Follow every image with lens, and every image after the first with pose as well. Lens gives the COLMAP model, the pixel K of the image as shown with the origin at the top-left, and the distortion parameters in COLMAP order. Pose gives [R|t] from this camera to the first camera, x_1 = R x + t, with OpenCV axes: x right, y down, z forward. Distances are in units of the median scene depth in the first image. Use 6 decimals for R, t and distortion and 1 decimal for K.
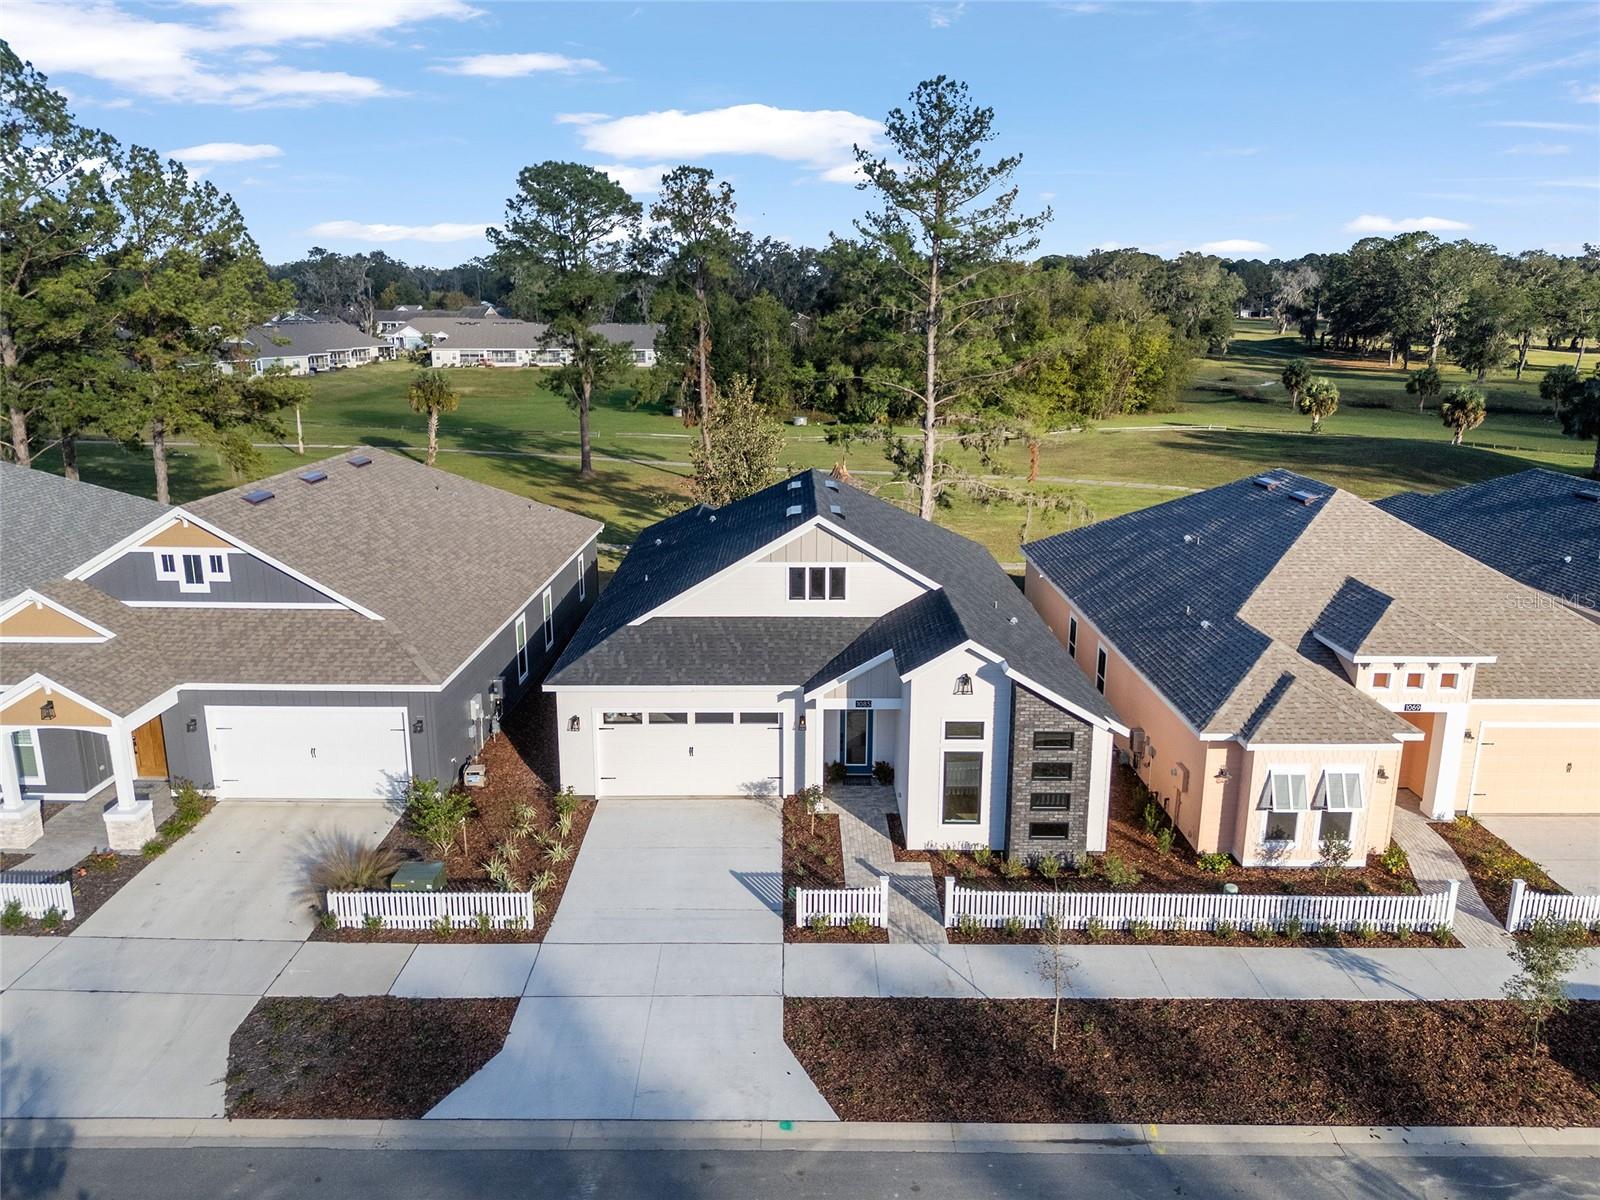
lens RADIAL K [[1173.4, 0, 800.0], [0, 1173.4, 600.0], [0, 0, 1]] dist [0.077426, -0.083076]
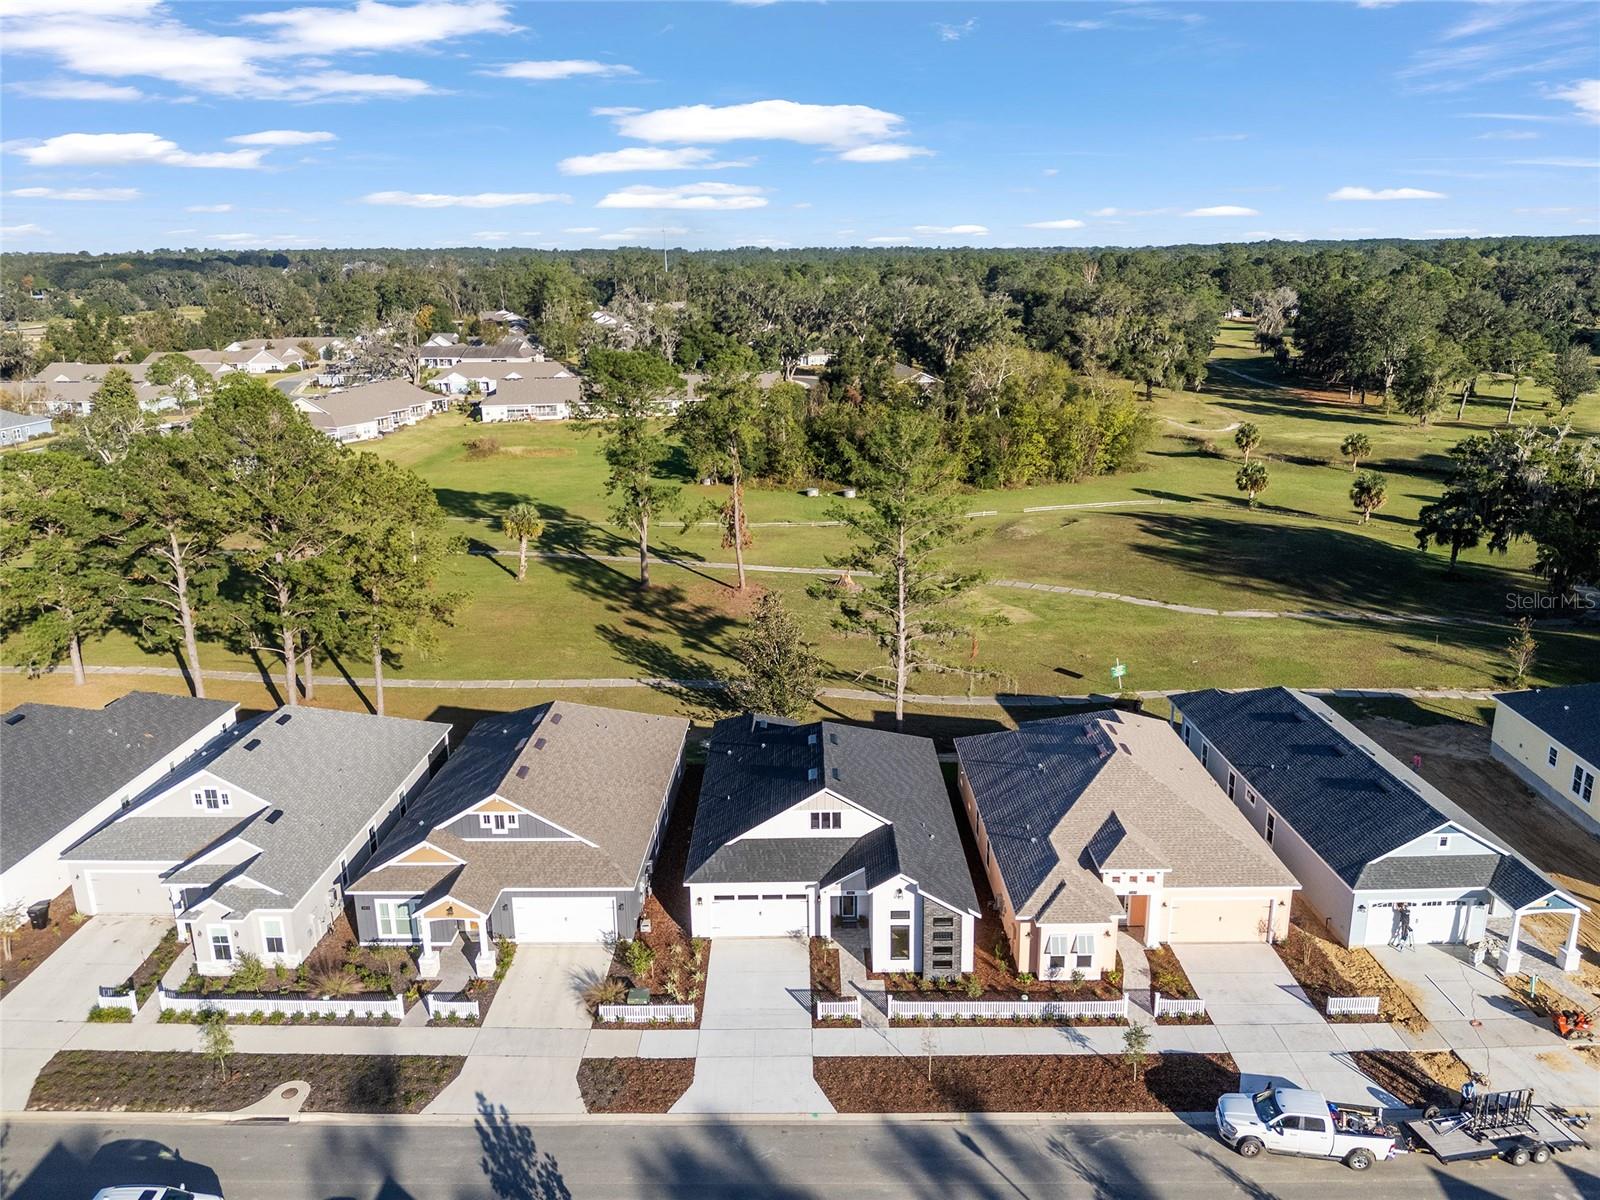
lens RADIAL K [[1171.1, 0, 800.0], [0, 1171.1, 600.0], [0, 0, 1]] dist [0.073940, -0.084525]
pose [[0.999821, -0.014497, -0.012198, 0.001582], [0.014830, 0.999507, 0.027687, -0.468225], [0.011790, -0.027863, 0.999542, -0.961383]]
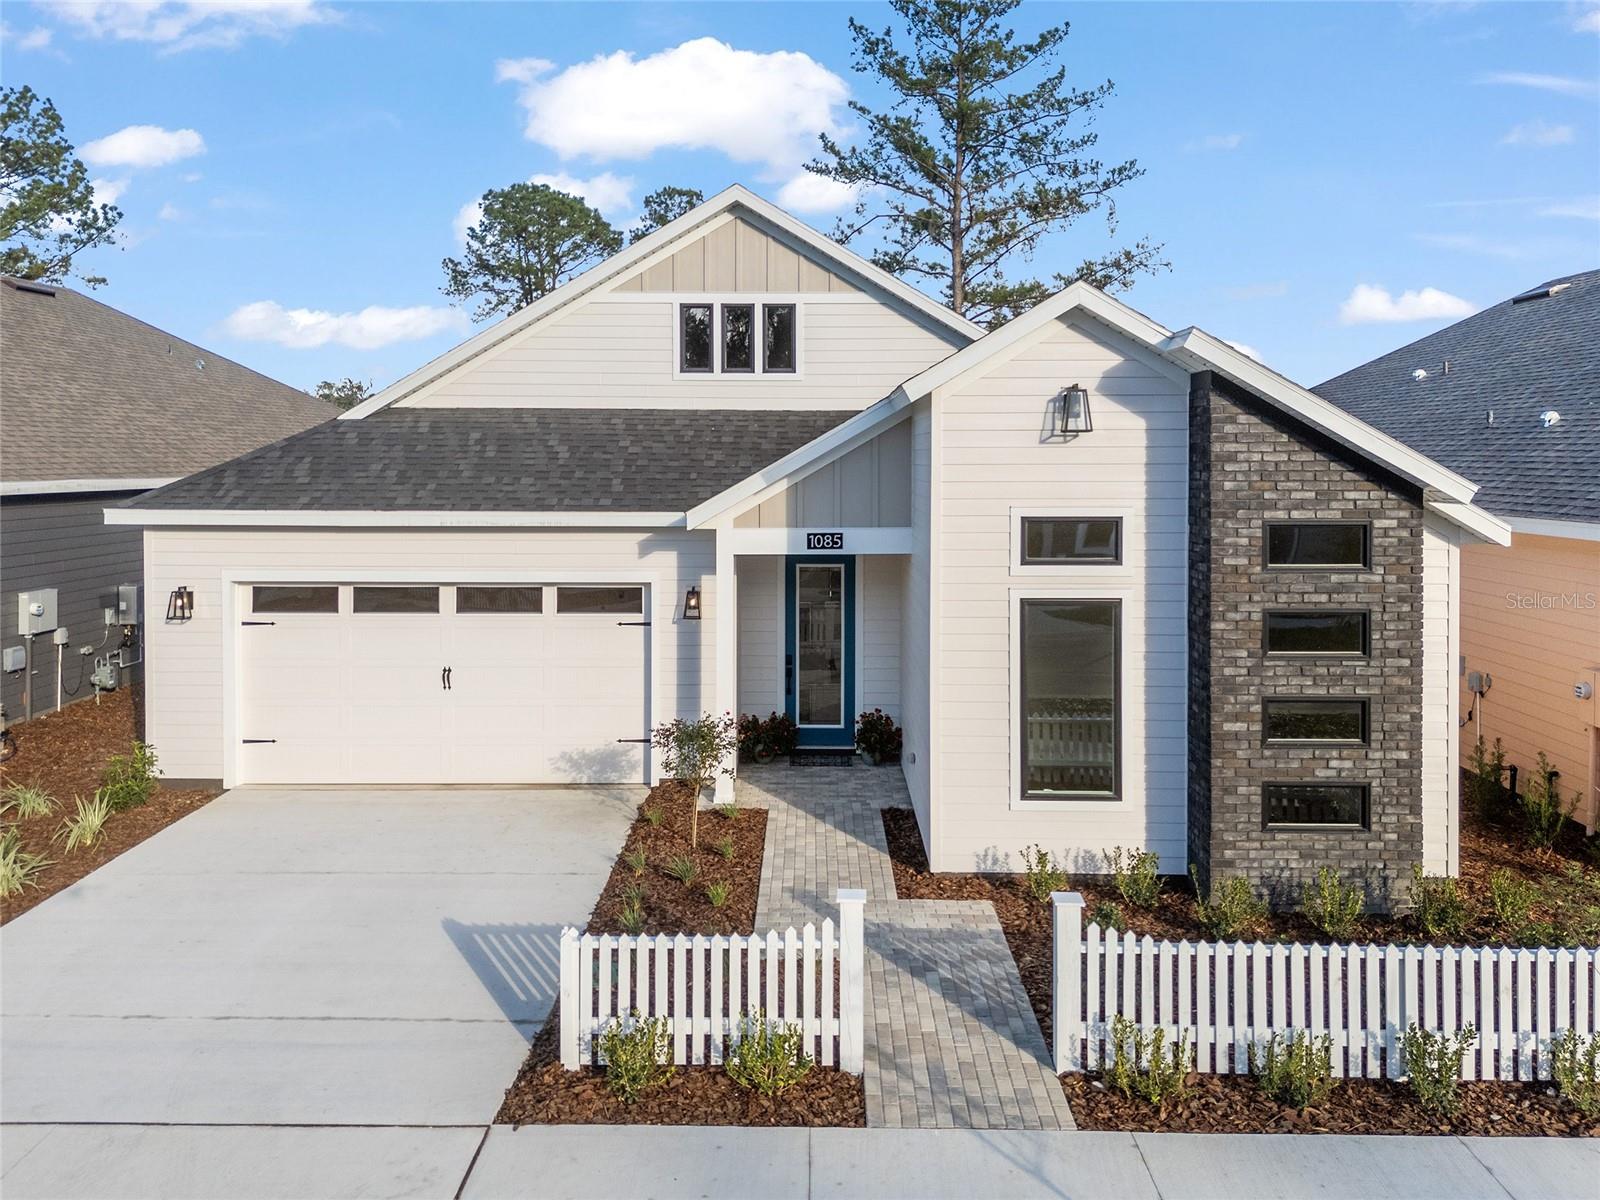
lens RADIAL K [[1226.1, 0, 804.8], [0, 1226.1, 474.5], [0, 0, 1]] dist [0.027385, 0.001599]
pose [[0.999866, -0.002730, -0.016166, 0.056651], [-0.001094, 0.972736, -0.231915, 0.178175], [0.016358, 0.231901, 0.972602, 0.580615]]
